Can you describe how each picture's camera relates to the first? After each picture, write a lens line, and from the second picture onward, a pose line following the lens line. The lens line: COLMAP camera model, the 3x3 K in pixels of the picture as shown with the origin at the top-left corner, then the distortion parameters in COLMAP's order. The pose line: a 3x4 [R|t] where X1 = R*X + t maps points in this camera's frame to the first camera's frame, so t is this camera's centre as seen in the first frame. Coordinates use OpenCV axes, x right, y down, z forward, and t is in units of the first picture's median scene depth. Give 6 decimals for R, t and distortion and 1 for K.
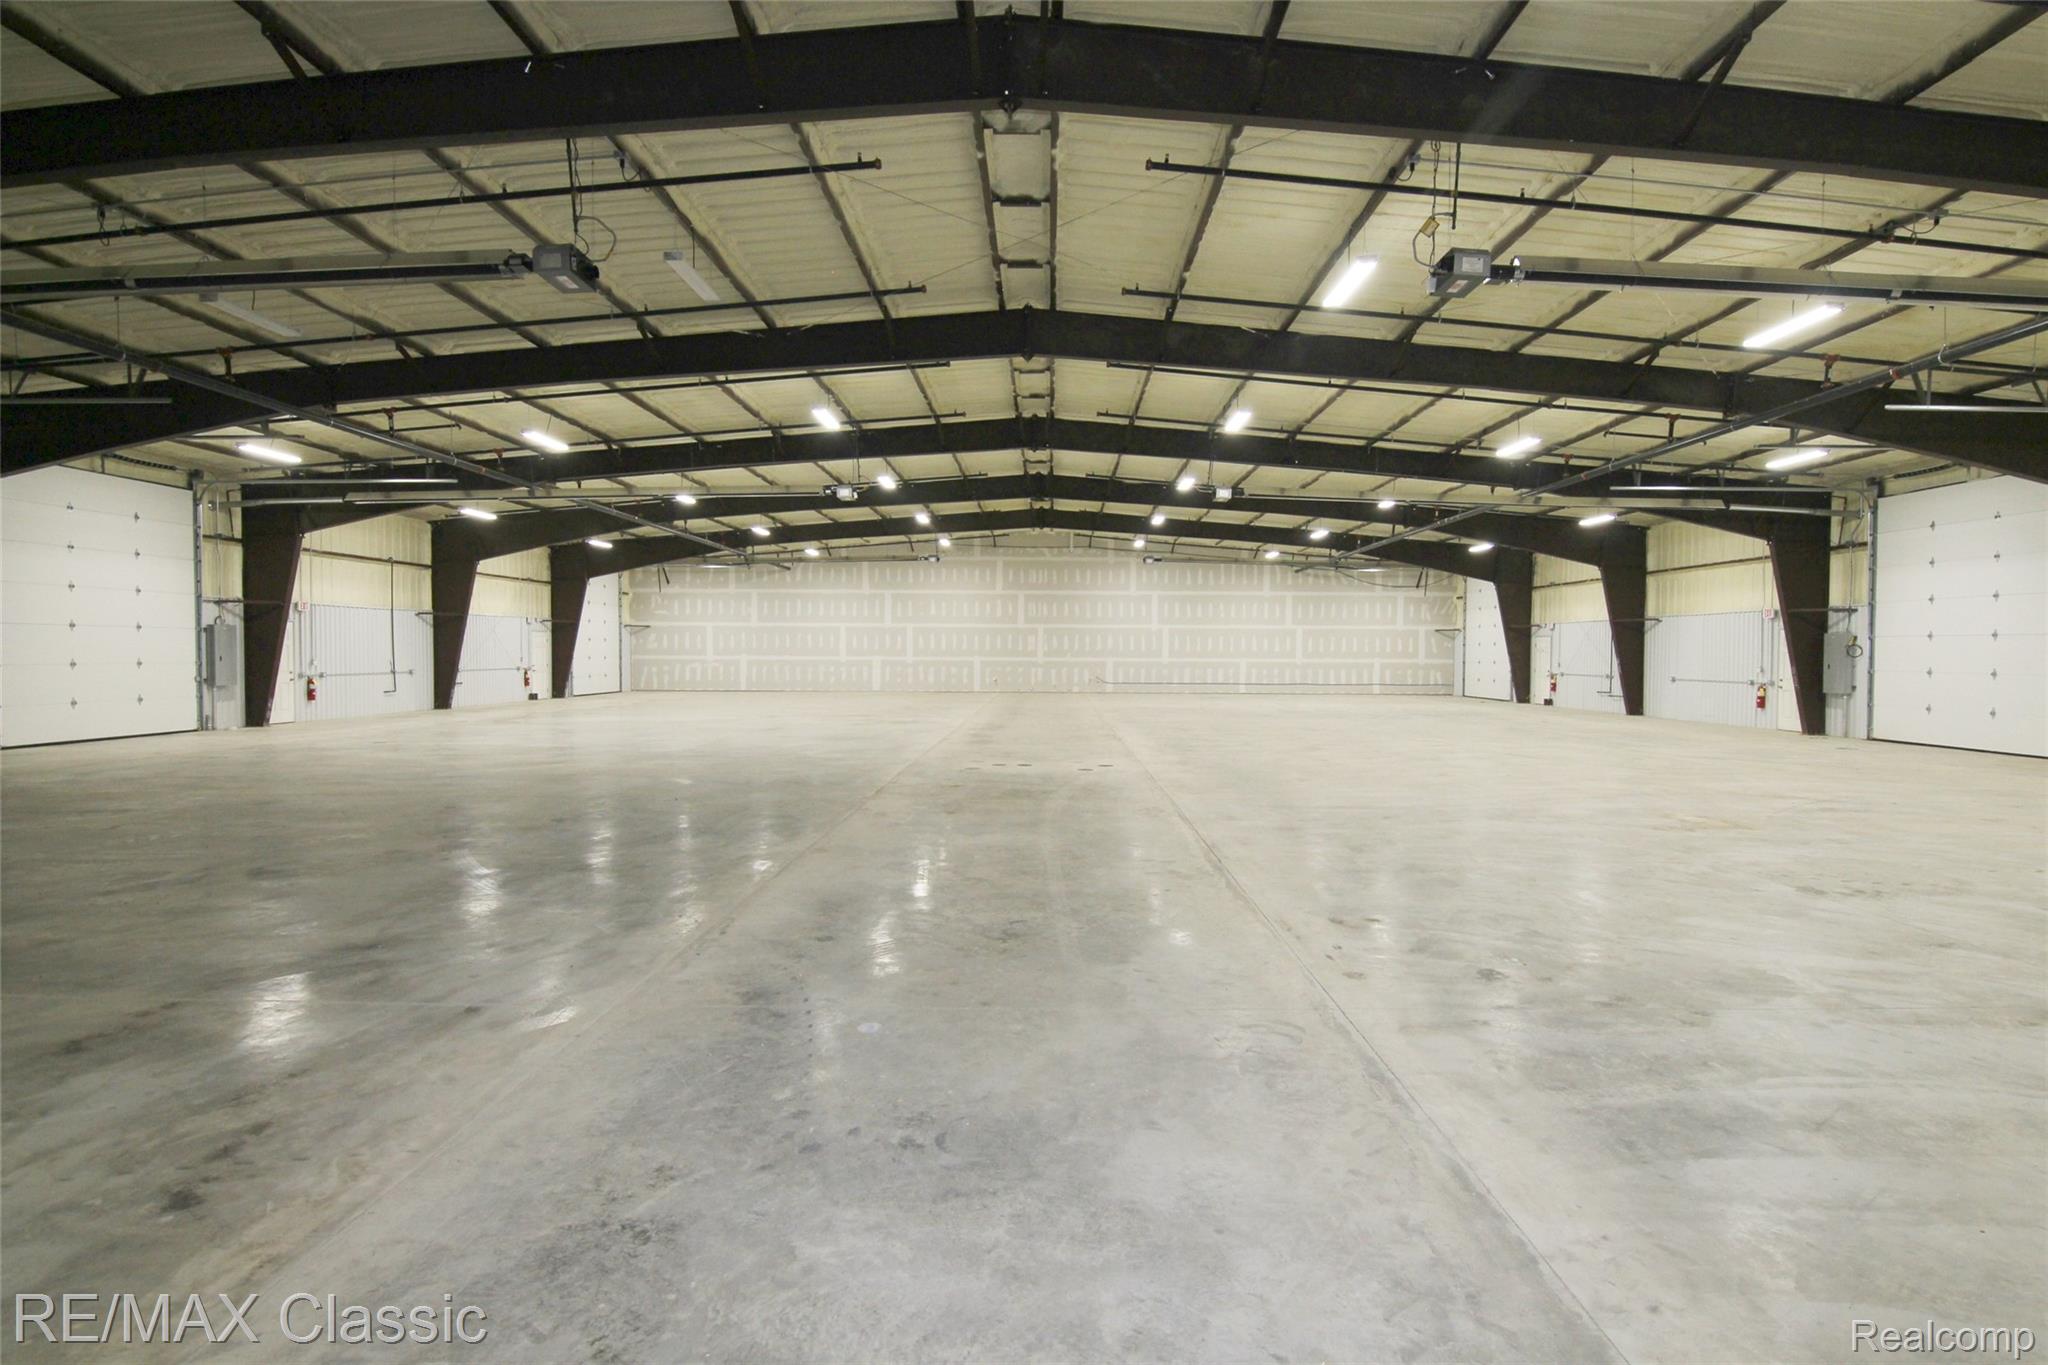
lens RADIAL K [[1029.0, 0, 1041.1], [0, 1029.0, 674.2], [0, 0, 1]] dist [-0.014378, -0.001314]
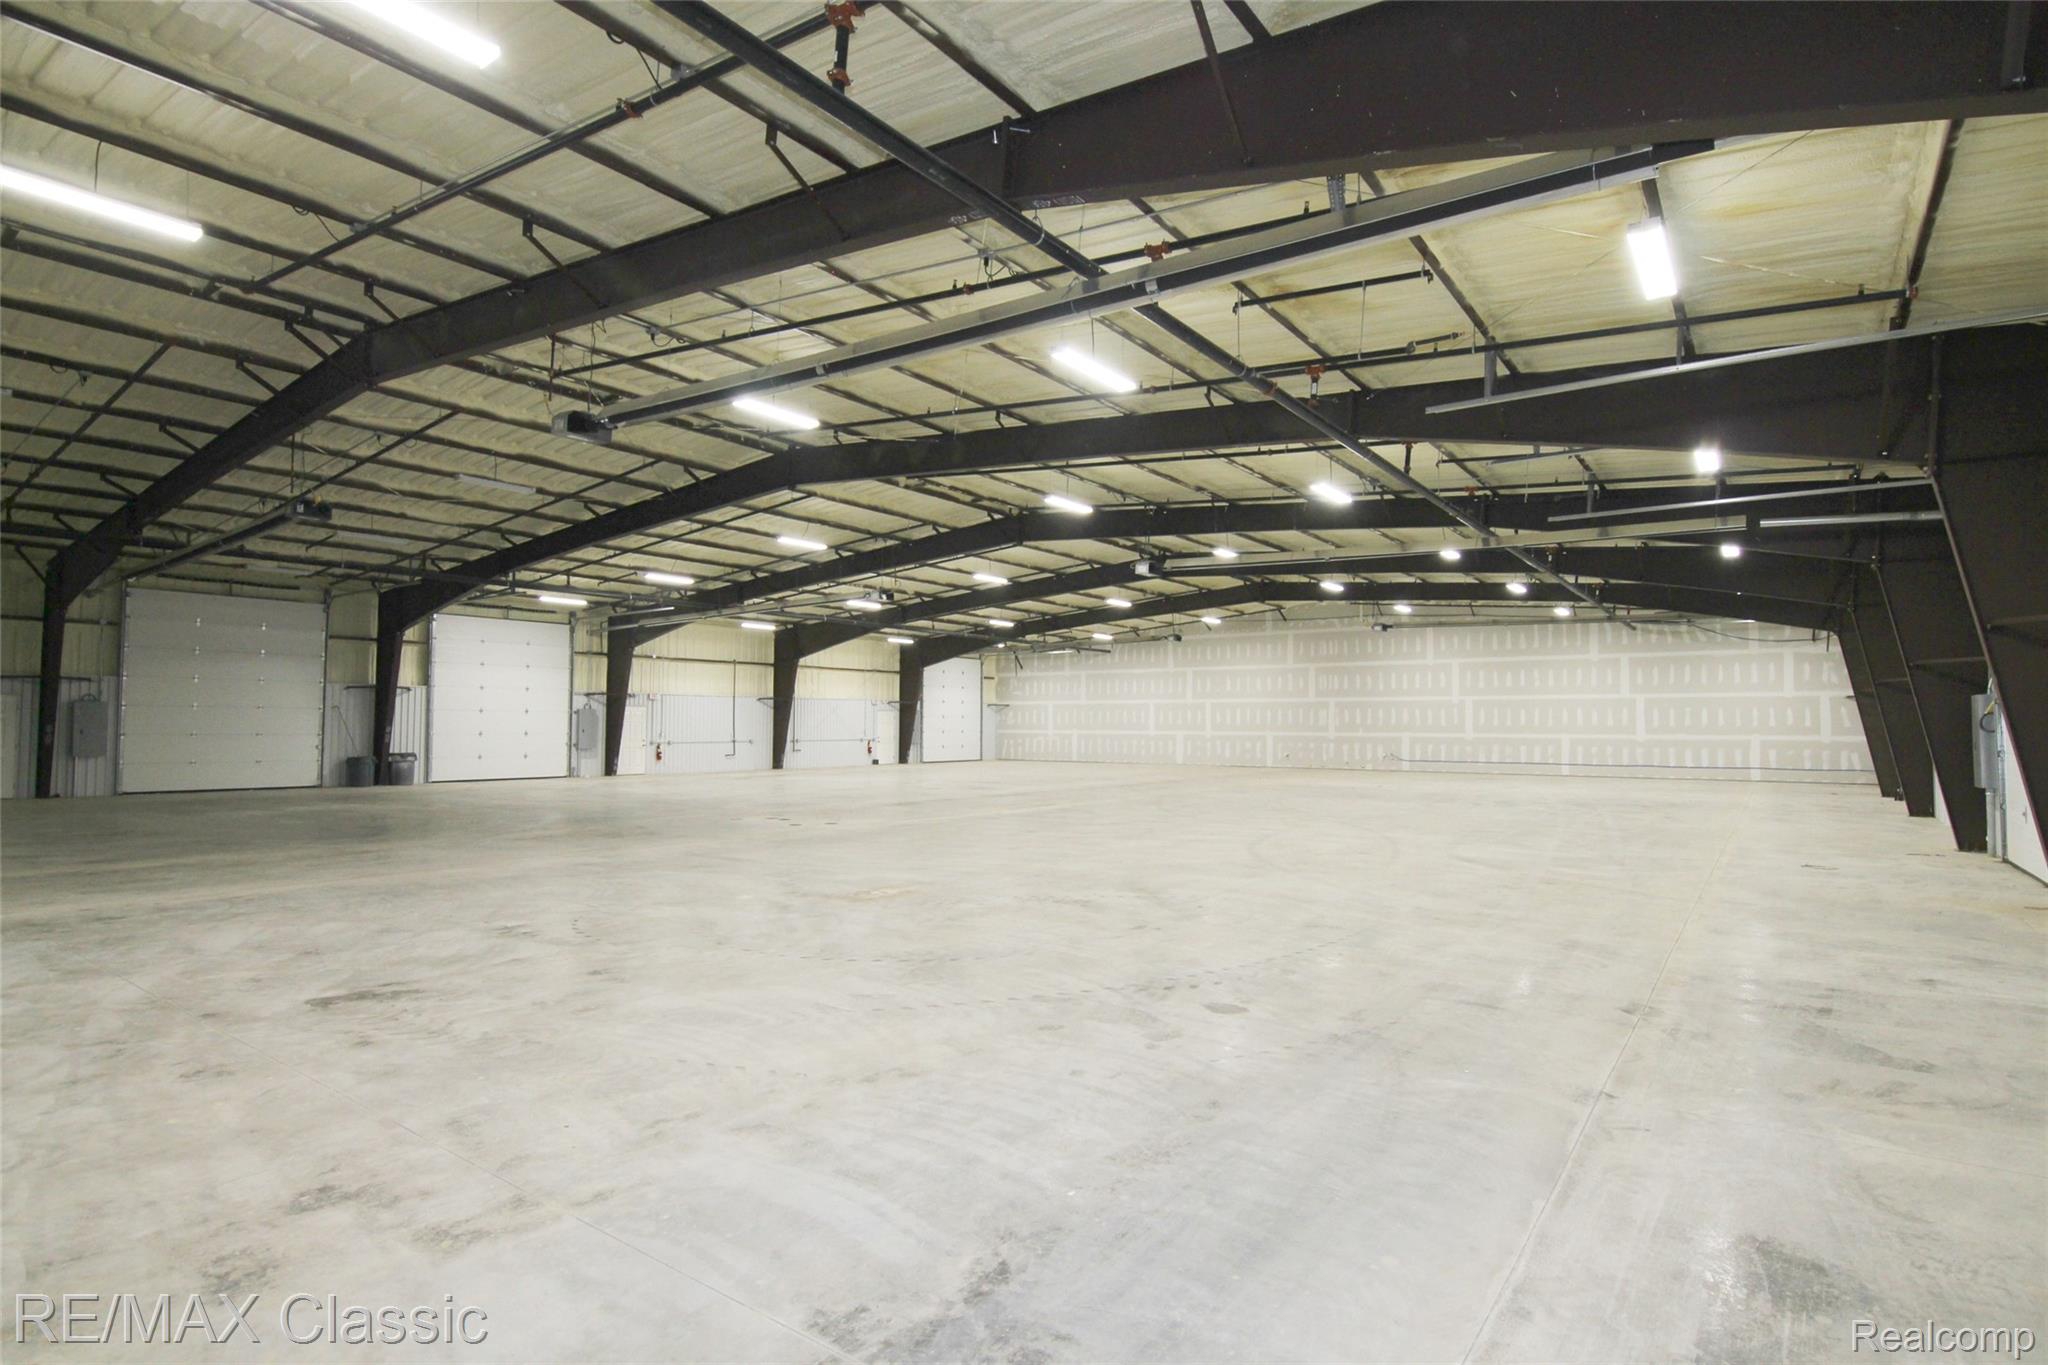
lens RADIAL K [[1029.0, 0, 1037.5], [0, 1029.0, 694.5], [0, 0, 1]] dist [-0.014378, -0.001314]
pose [[0.816019, -0.018953, -0.577714, 0.329636], [-0.011961, 0.998695, -0.049658, -0.000749], [0.577901, 0.047432, 0.814728, 0.061918]]
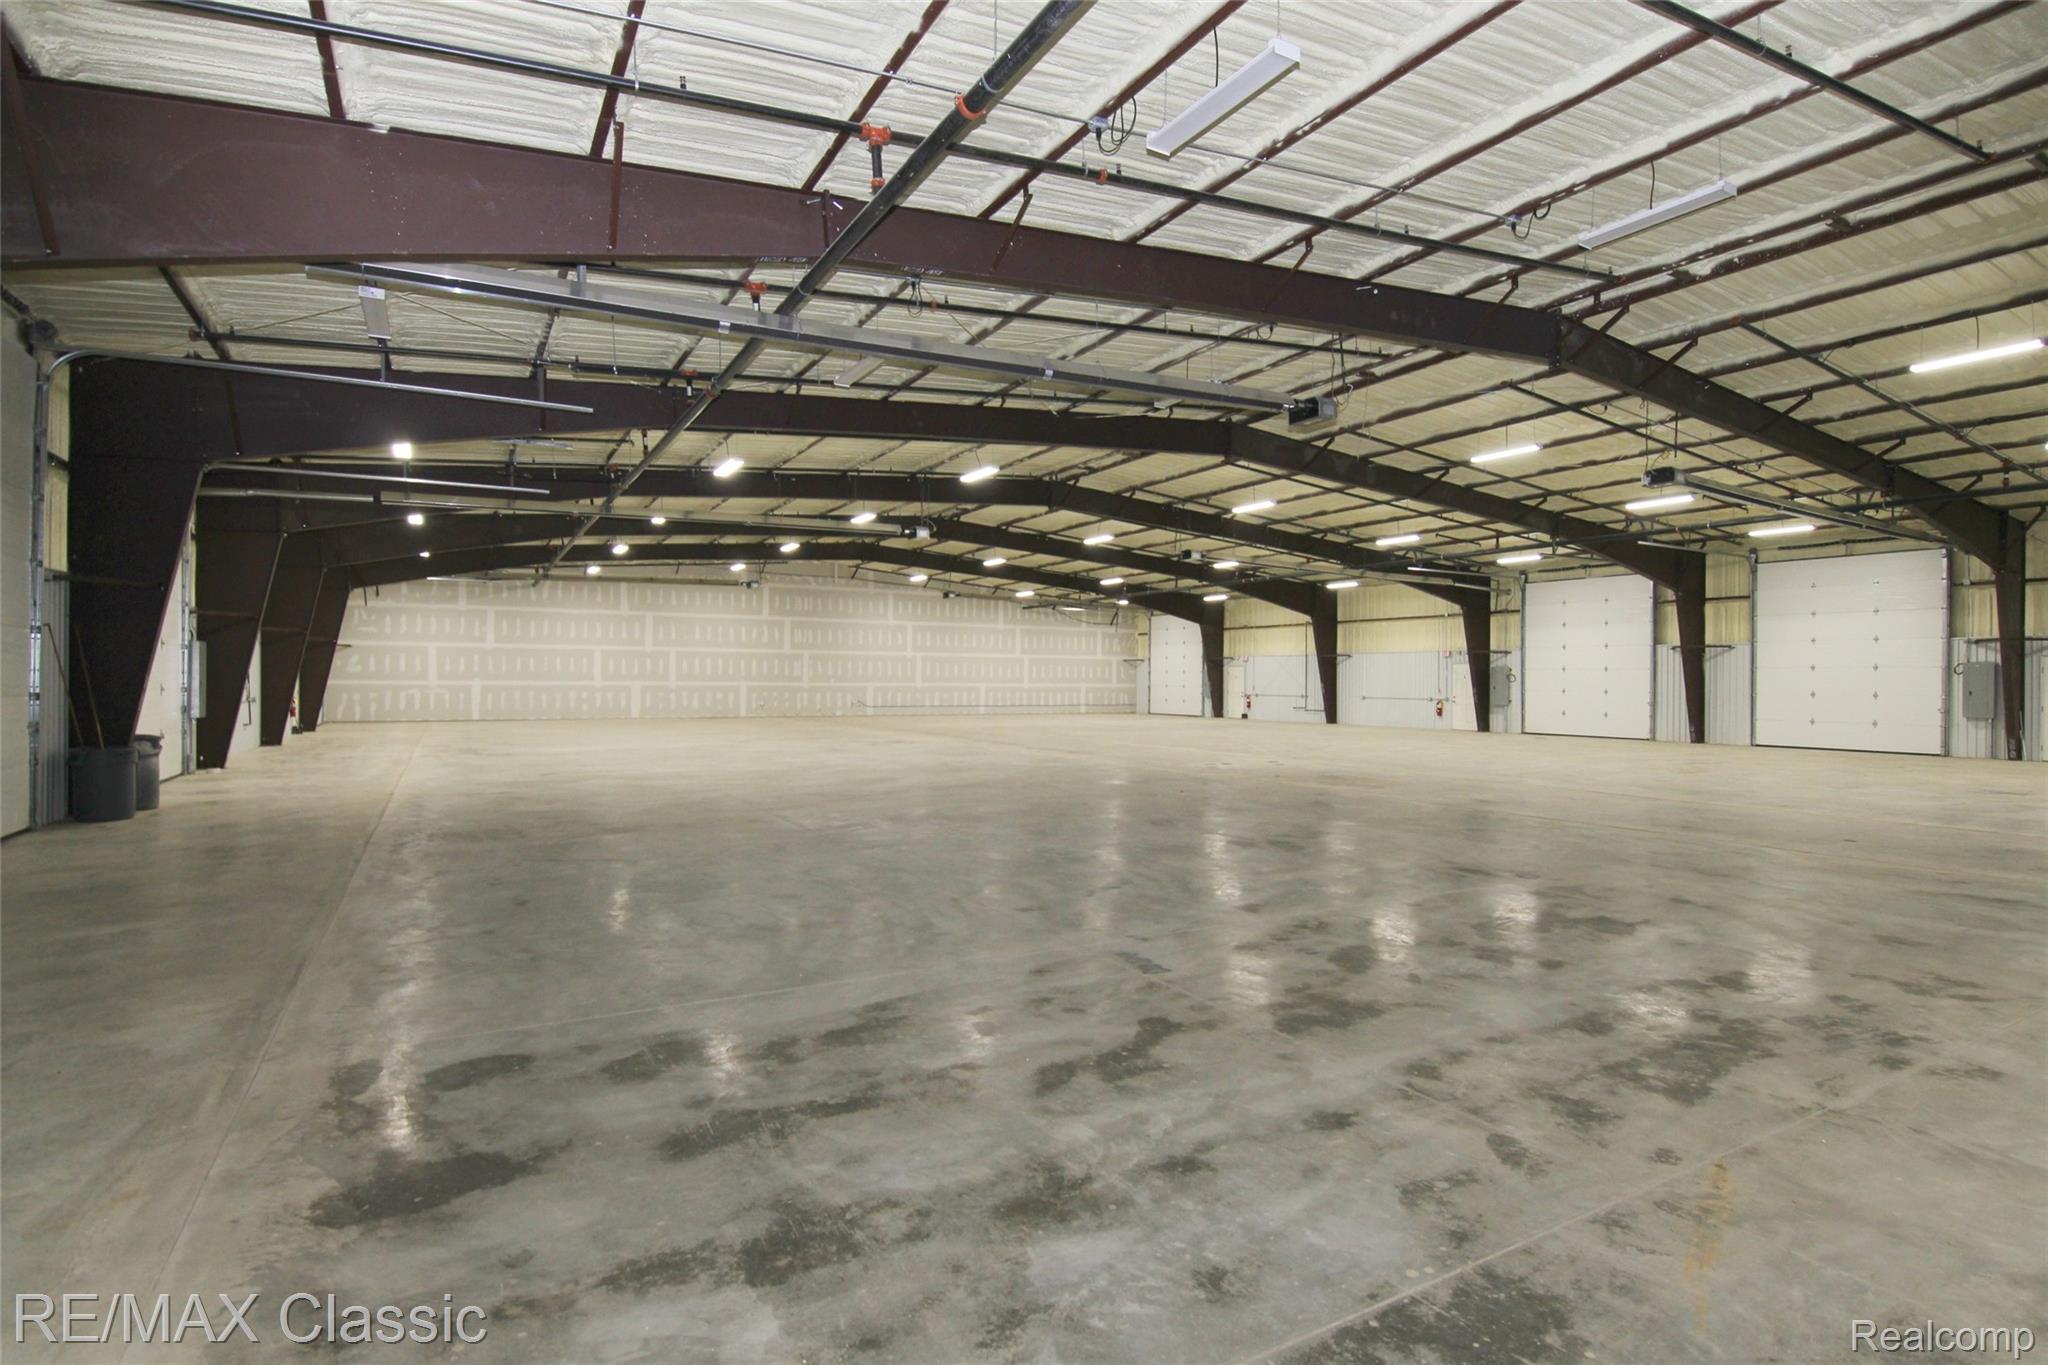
lens RADIAL K [[1029.0, 0, 1035.4], [0, 1029.0, 679.5], [0, 0, 1]] dist [-0.014378, -0.001314]
pose [[0.863726, 0.000853, 0.503961, -0.321591], [0.008678, 0.999825, -0.016565, -0.000163], [-0.503887, 0.018681, 0.863568, -0.003724]]
